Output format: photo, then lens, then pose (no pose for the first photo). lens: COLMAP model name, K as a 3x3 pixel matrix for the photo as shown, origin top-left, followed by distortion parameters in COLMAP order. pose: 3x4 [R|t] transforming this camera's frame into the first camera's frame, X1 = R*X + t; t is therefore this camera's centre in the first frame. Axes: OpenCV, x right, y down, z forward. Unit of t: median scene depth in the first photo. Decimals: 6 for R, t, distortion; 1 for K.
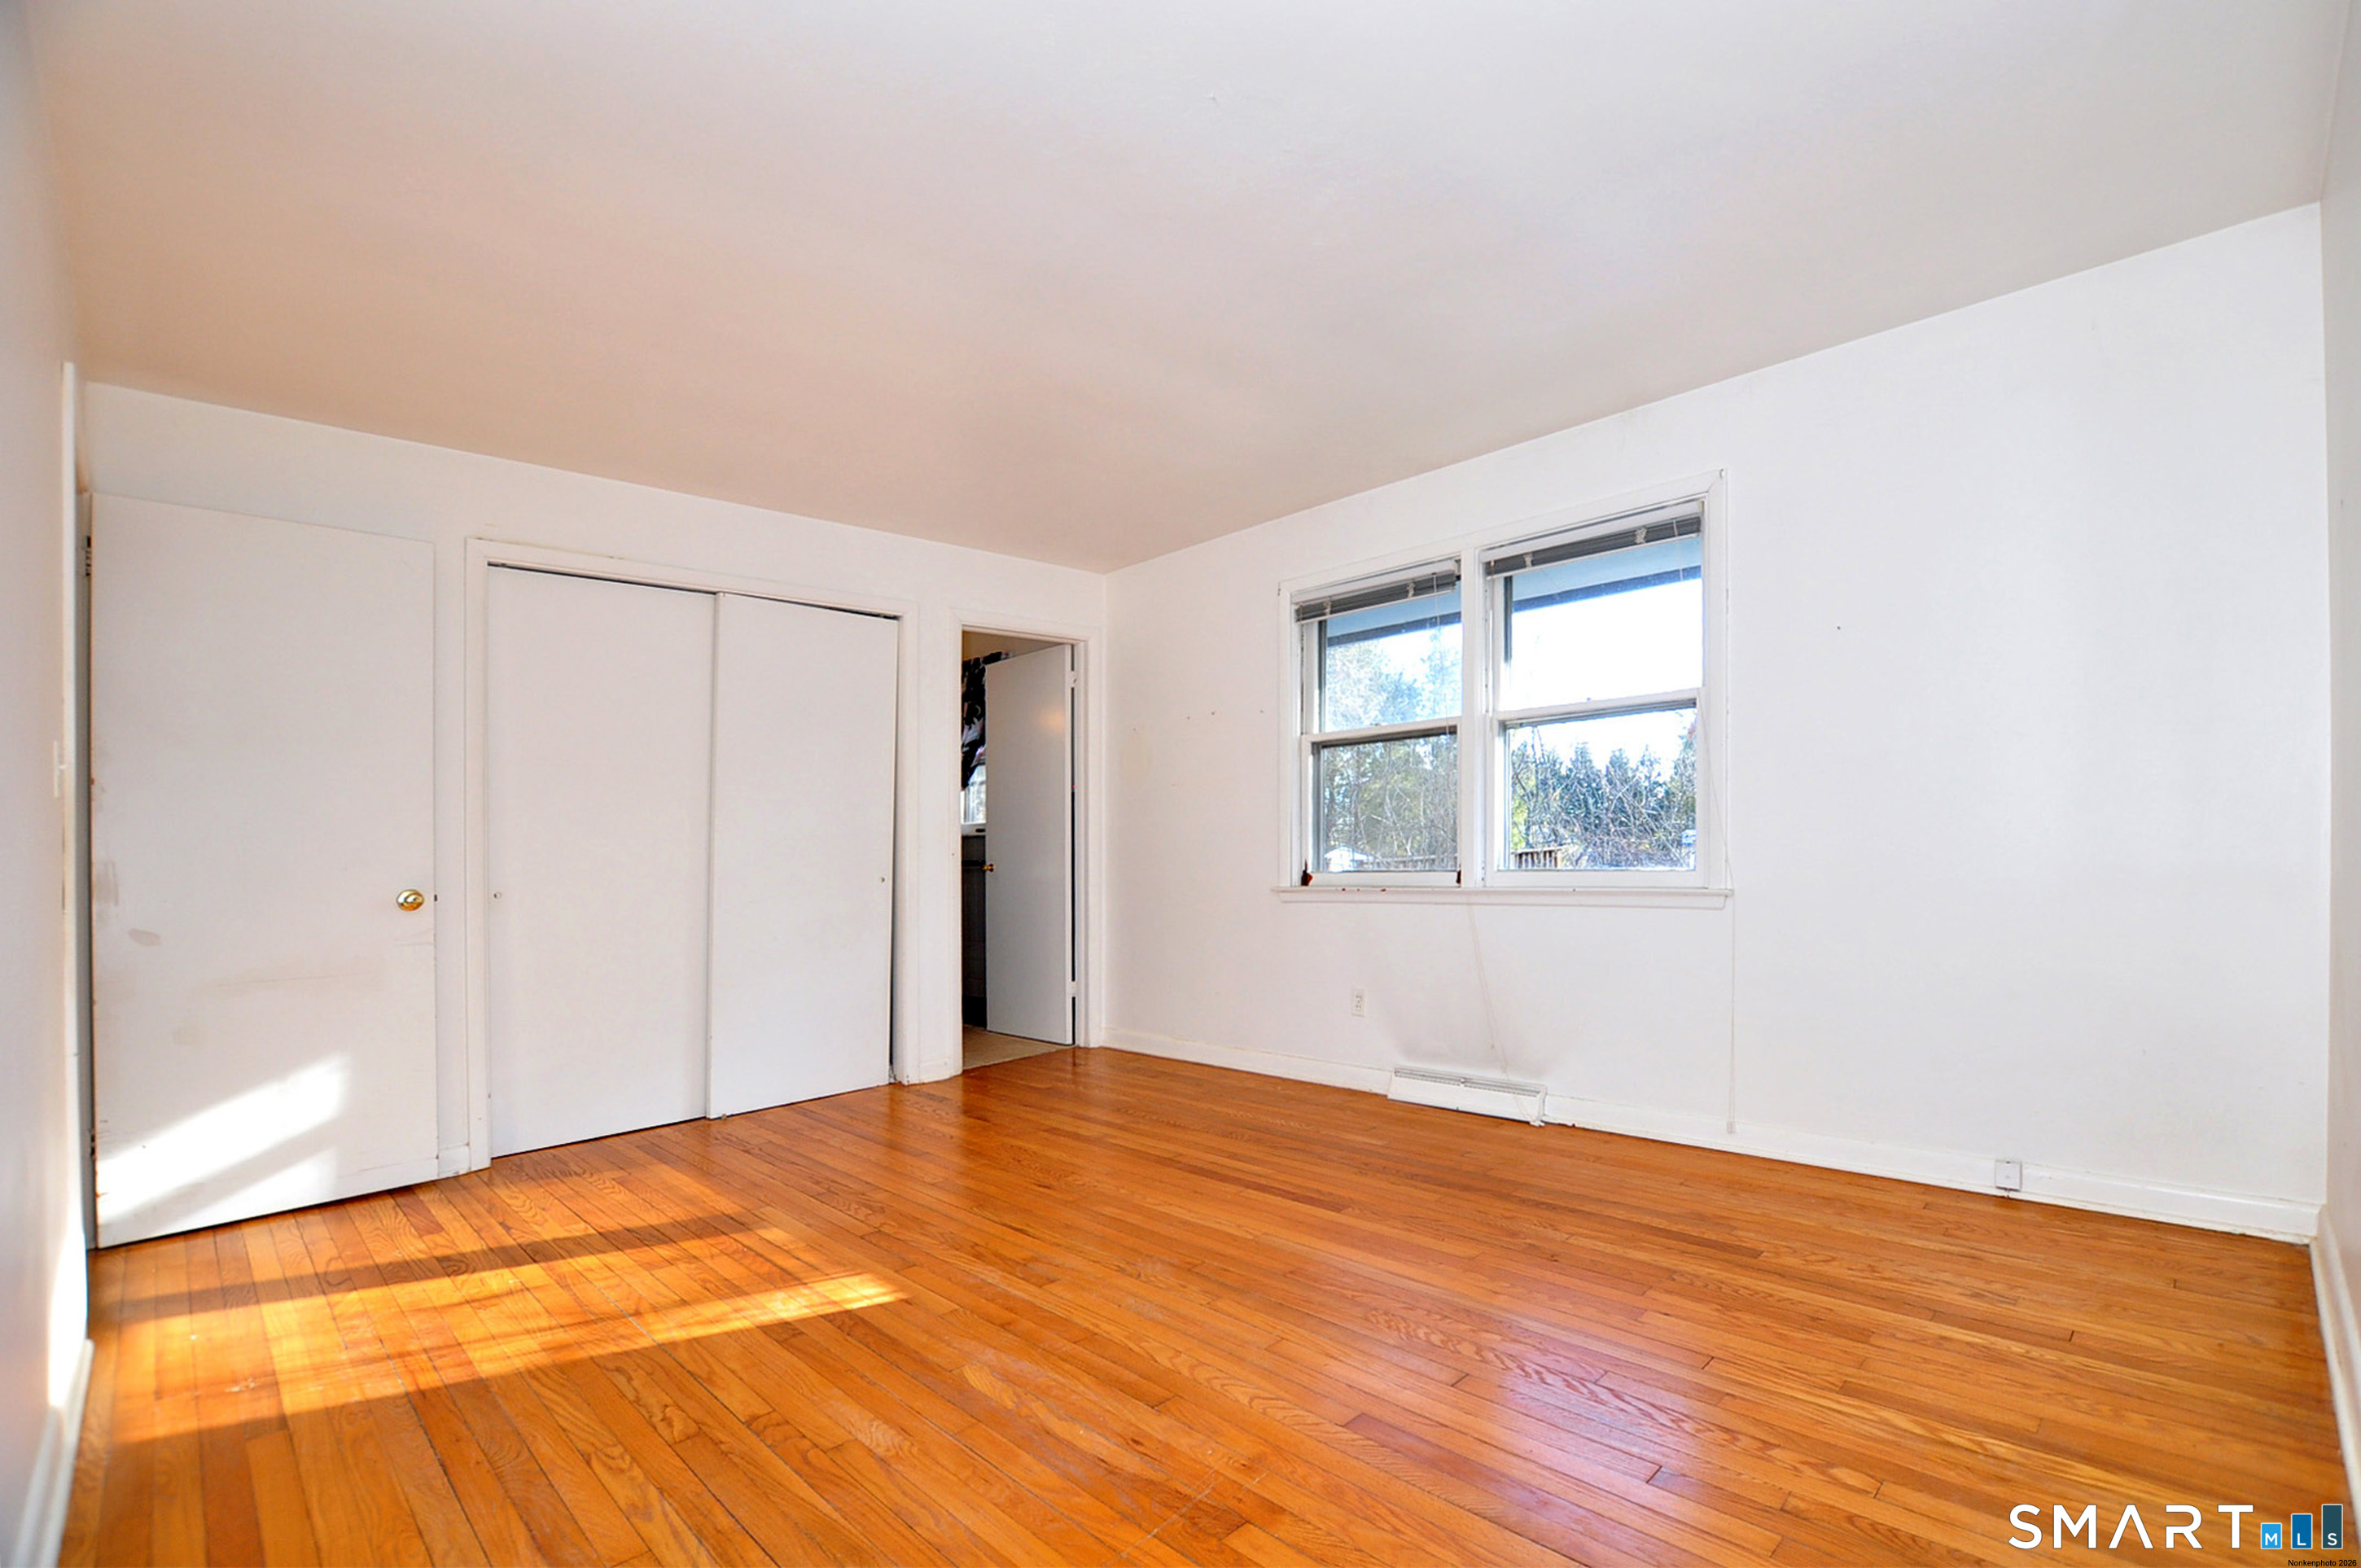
lens RADIAL K [[1036.0, 0, 1187.9], [0, 1036.0, 792.1], [0, 0, 1]] dist [-0.031562, -0.000831]
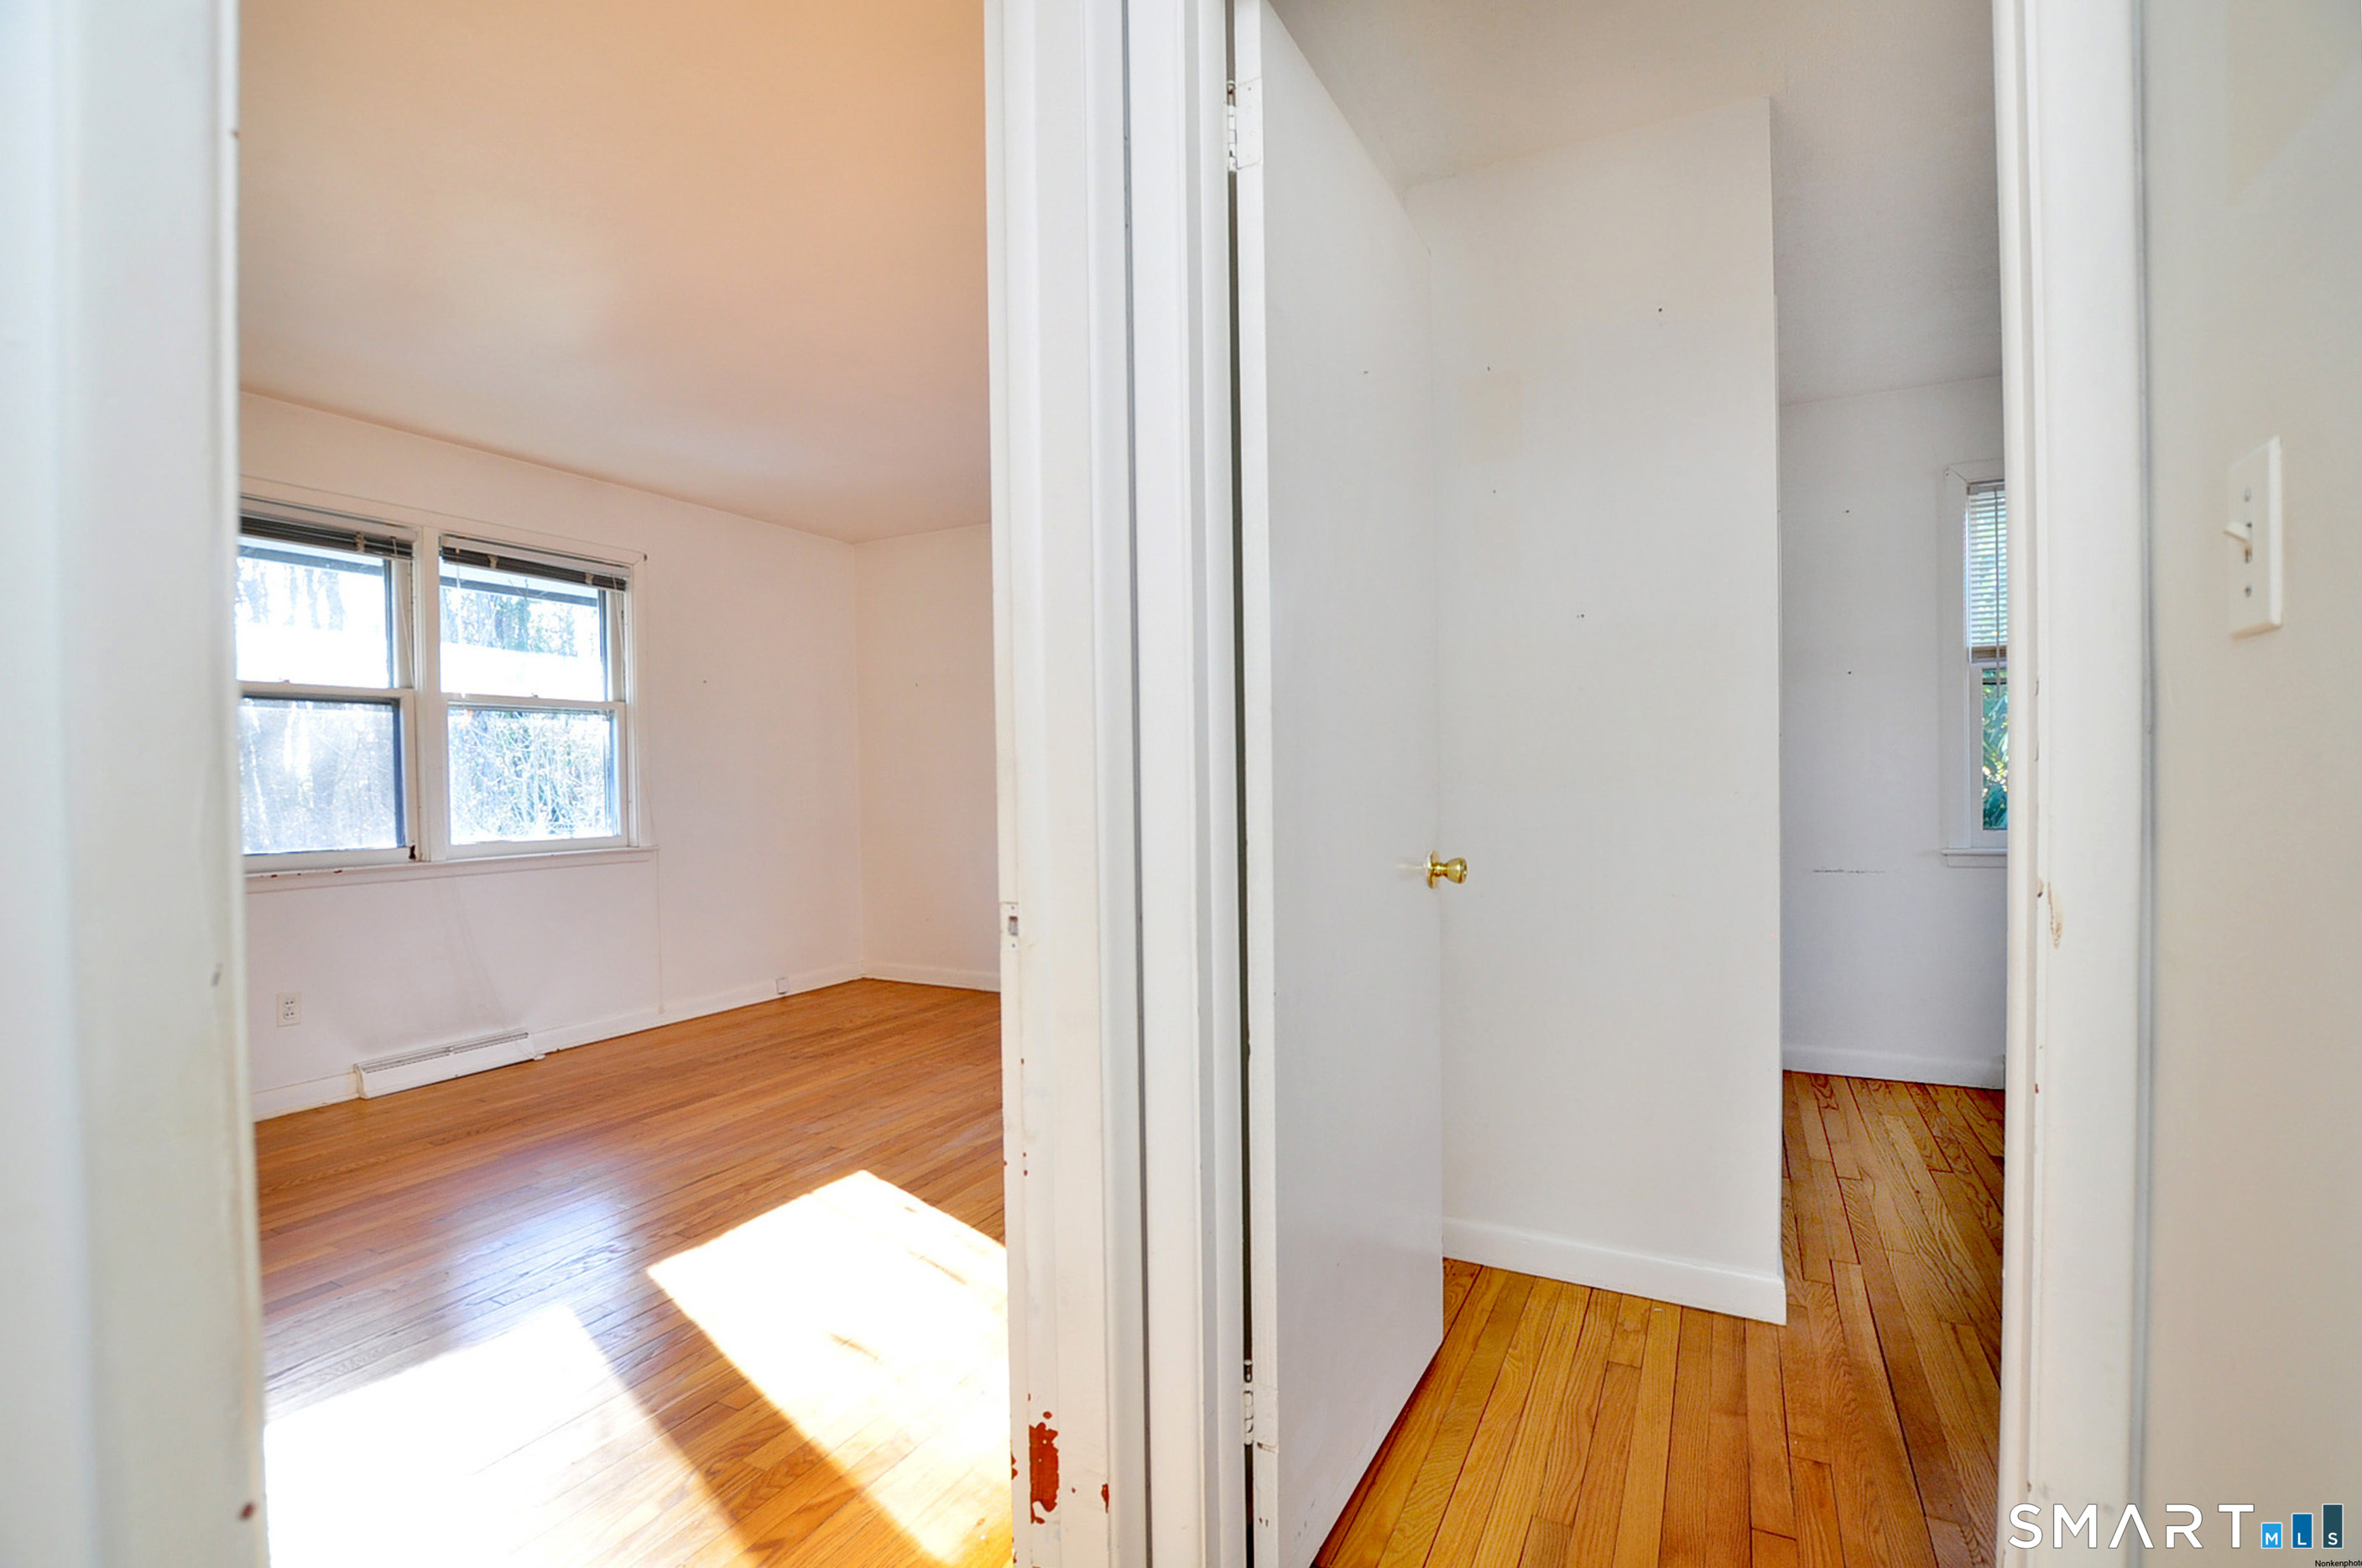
lens RADIAL K [[1036.4, 0, 1206.2], [0, 1036.4, 788.0], [0, 0, 1]] dist [-0.031562, -0.000831]
pose [[-0.308463, 0.028487, 0.950810, -0.947760], [-0.018528, 0.999182, -0.035947, 0.042770], [-0.951056, -0.028705, -0.307682, 0.611298]]
